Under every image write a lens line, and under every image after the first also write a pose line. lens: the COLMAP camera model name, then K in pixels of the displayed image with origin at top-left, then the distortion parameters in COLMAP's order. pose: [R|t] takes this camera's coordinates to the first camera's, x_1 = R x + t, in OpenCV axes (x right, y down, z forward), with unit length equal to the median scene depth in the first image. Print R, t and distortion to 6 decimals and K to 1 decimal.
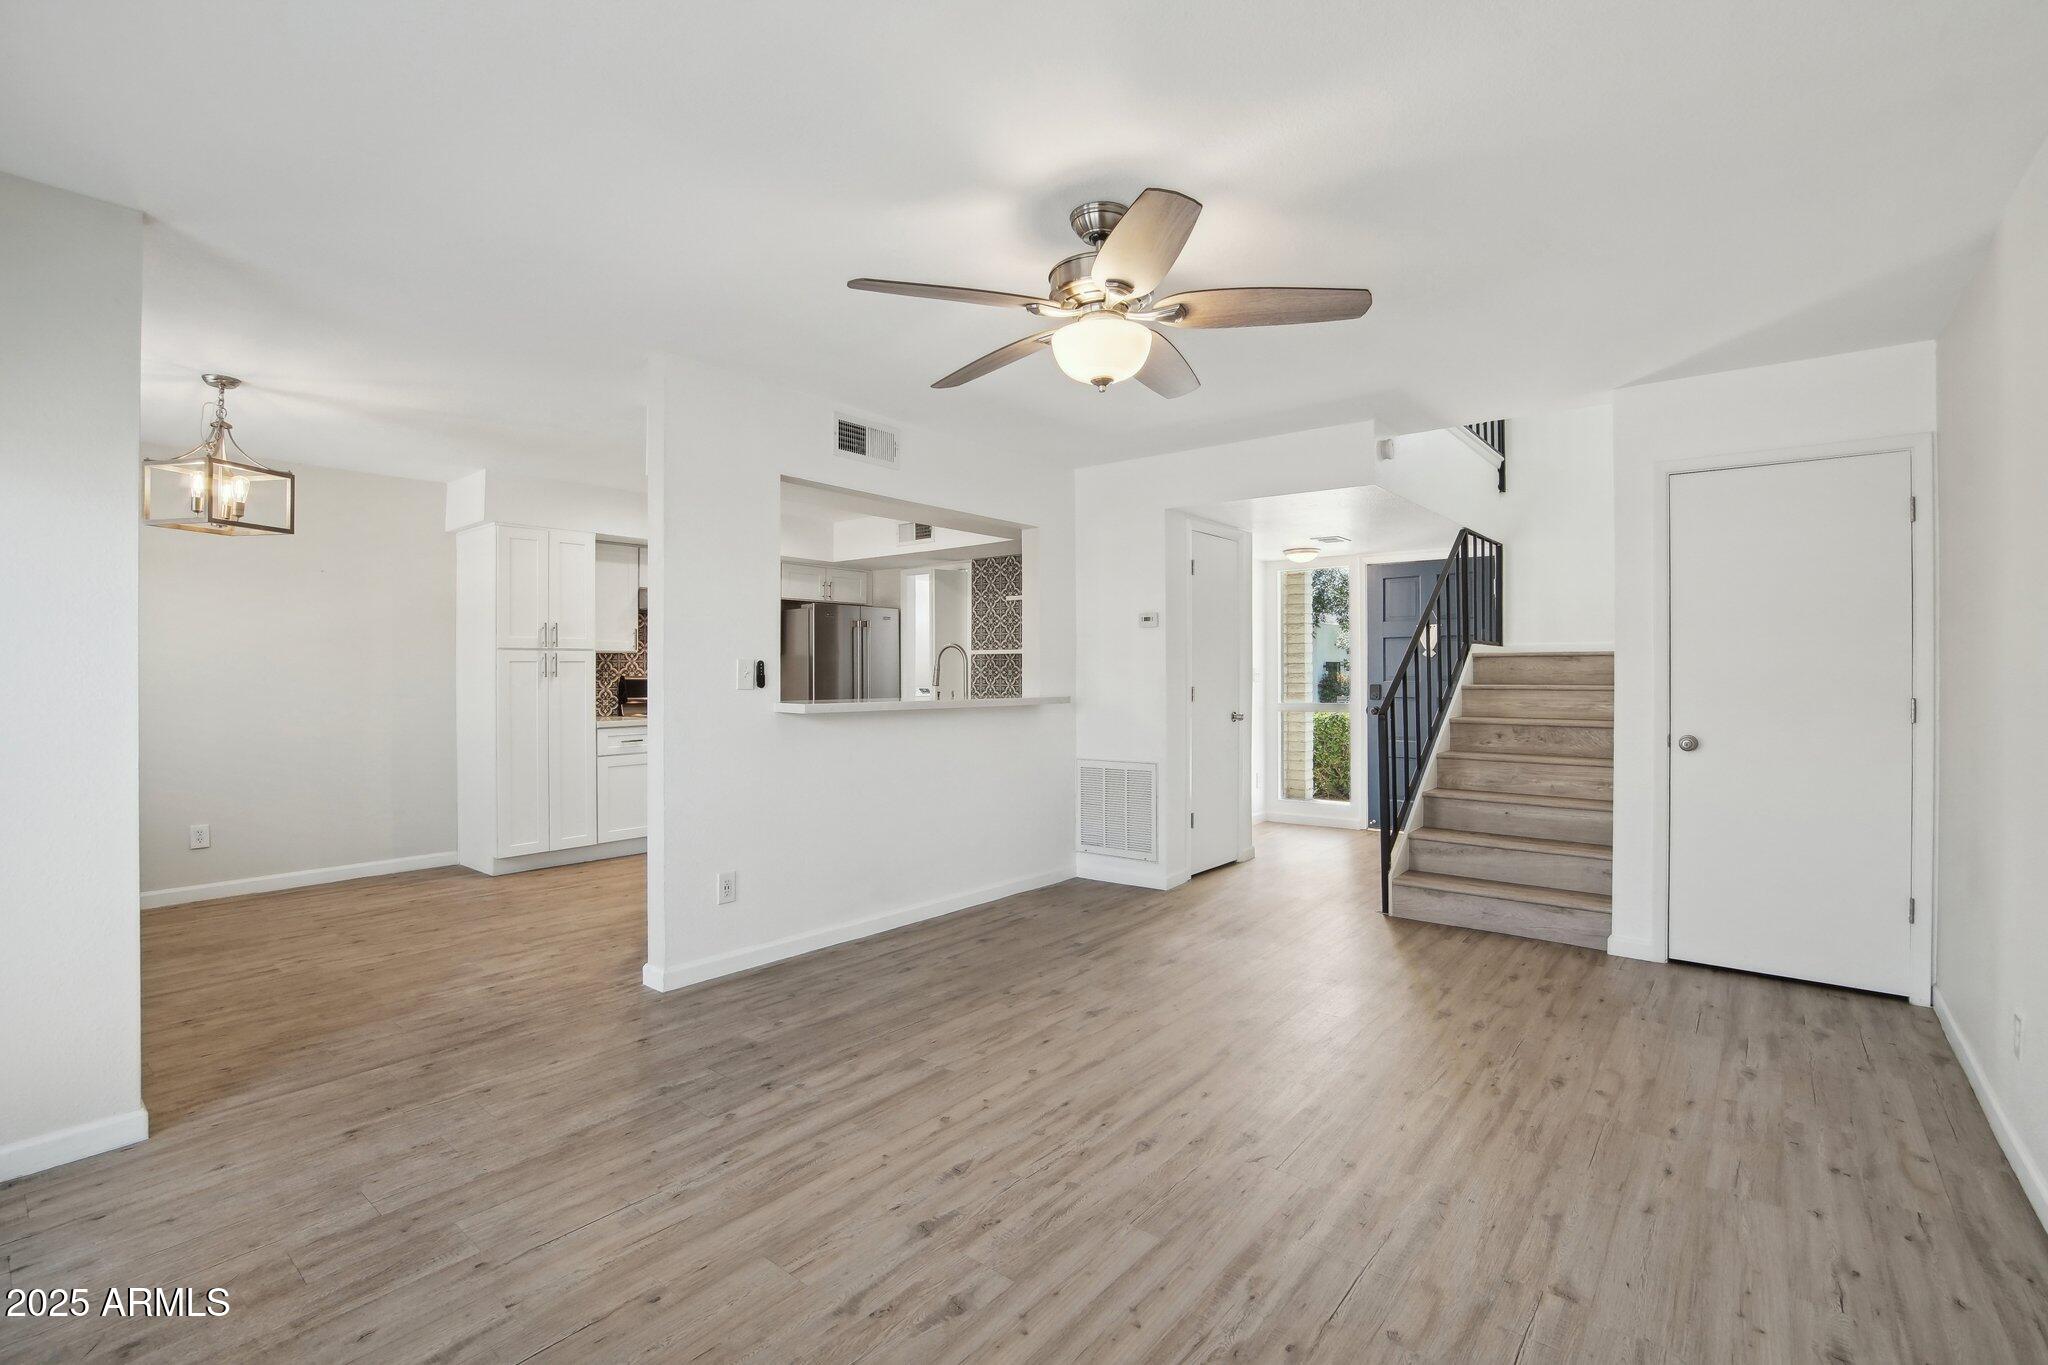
lens RADIAL K [[924.4, 0, 1027.0], [0, 924.4, 674.4], [0, 0, 1]] dist [-0.031883, 0.000704]
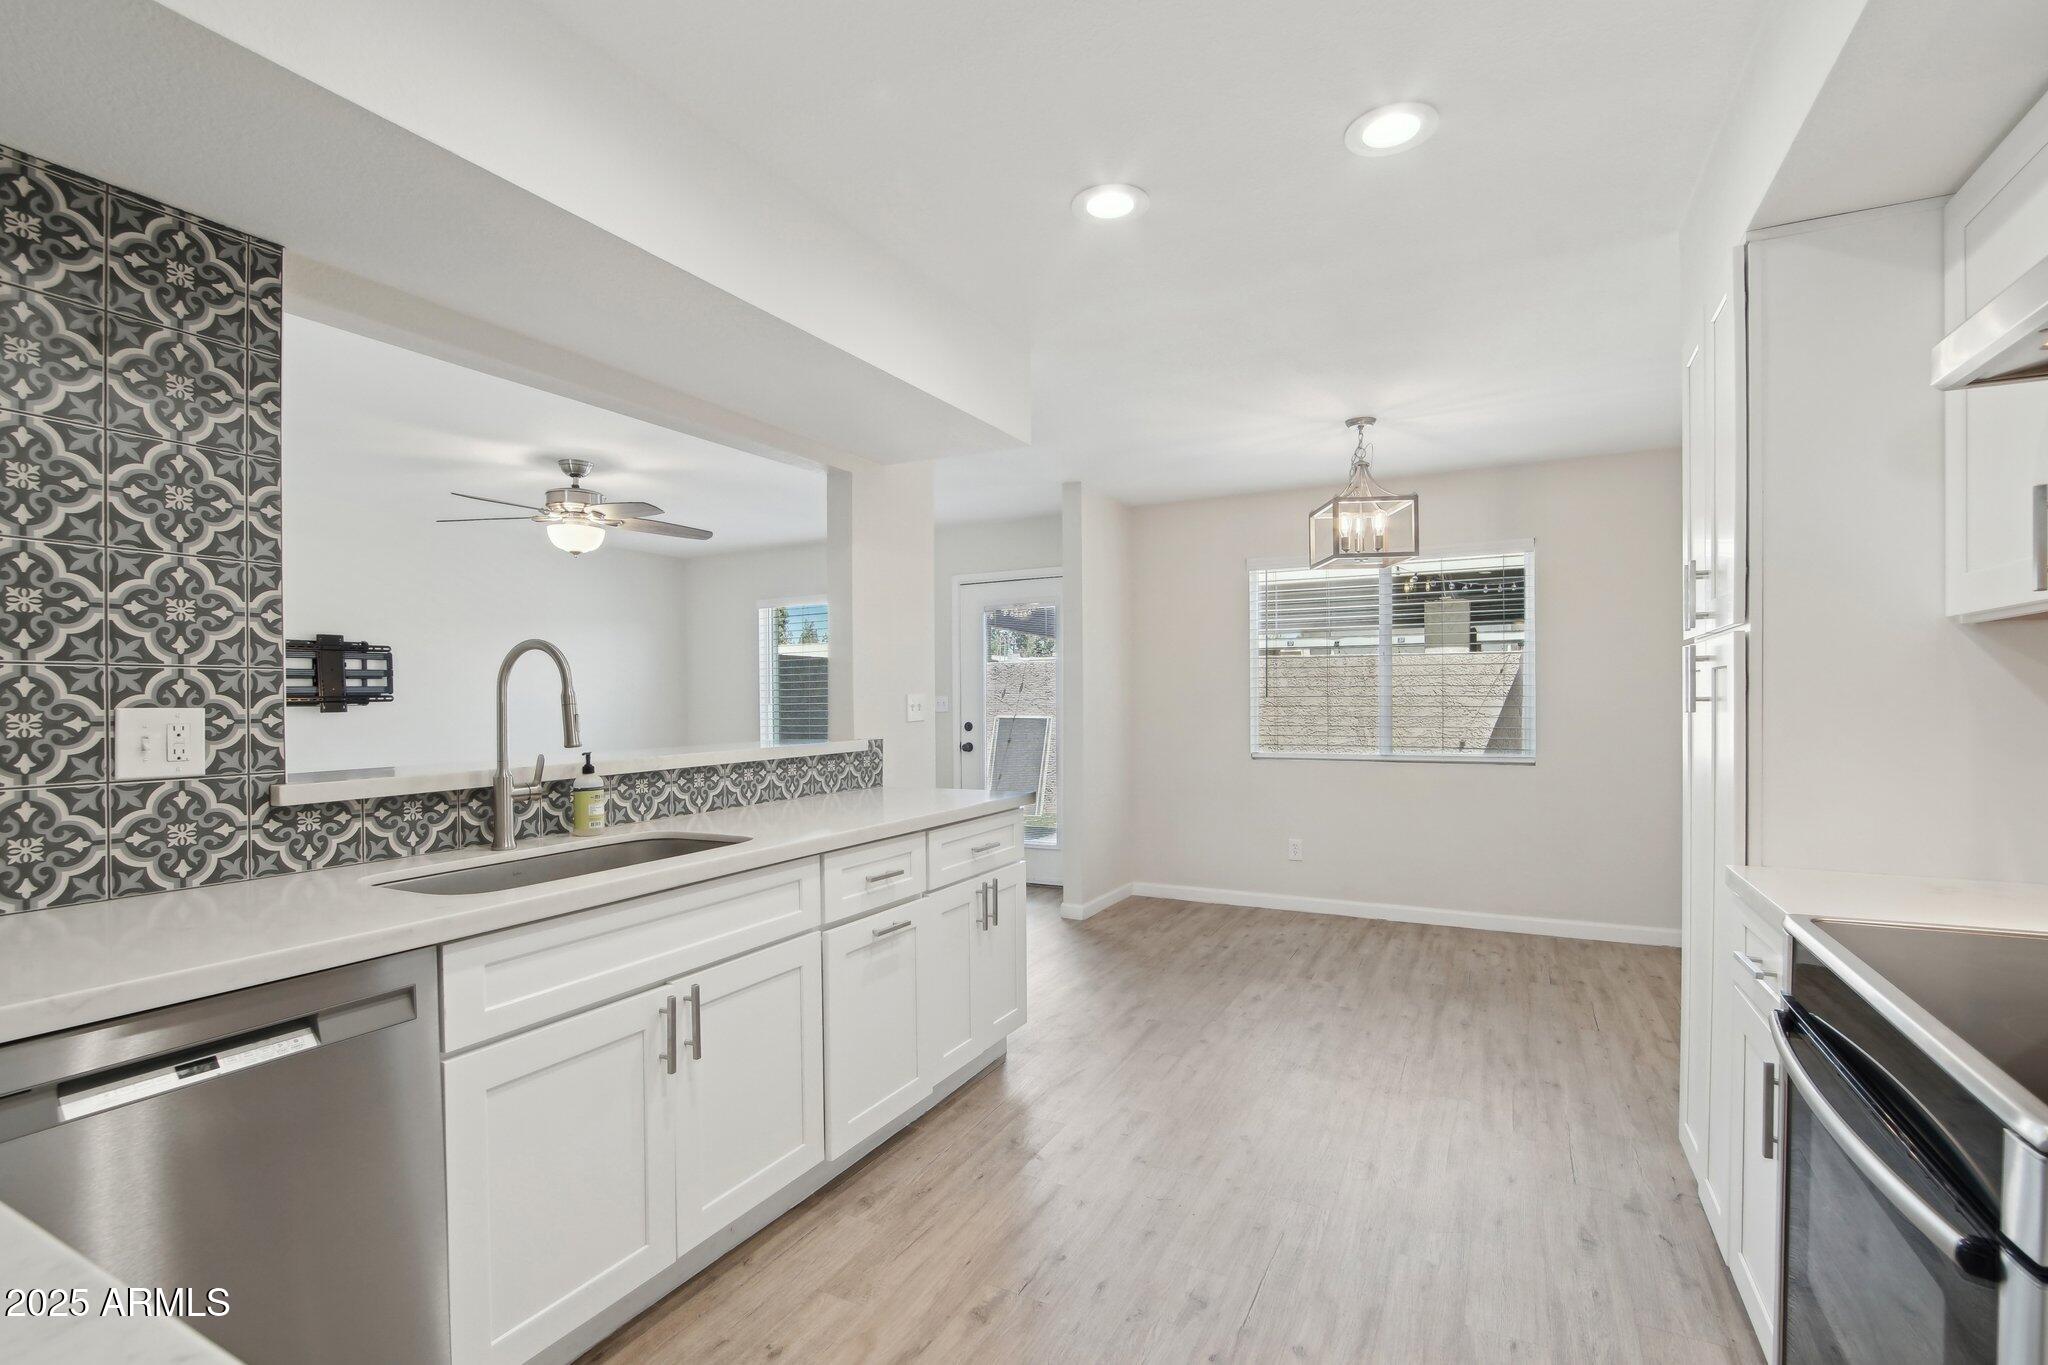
lens RADIAL K [[922.7, 0, 1032.6], [0, 922.7, 701.7], [0, 0, 1]] dist [-0.016201, 0.000071]
pose [[-0.978170, 0.011073, -0.207513, -0.308156], [0.009904, 0.999929, 0.006671, -0.010880], [0.207572, 0.004470, -0.978210, 2.109594]]
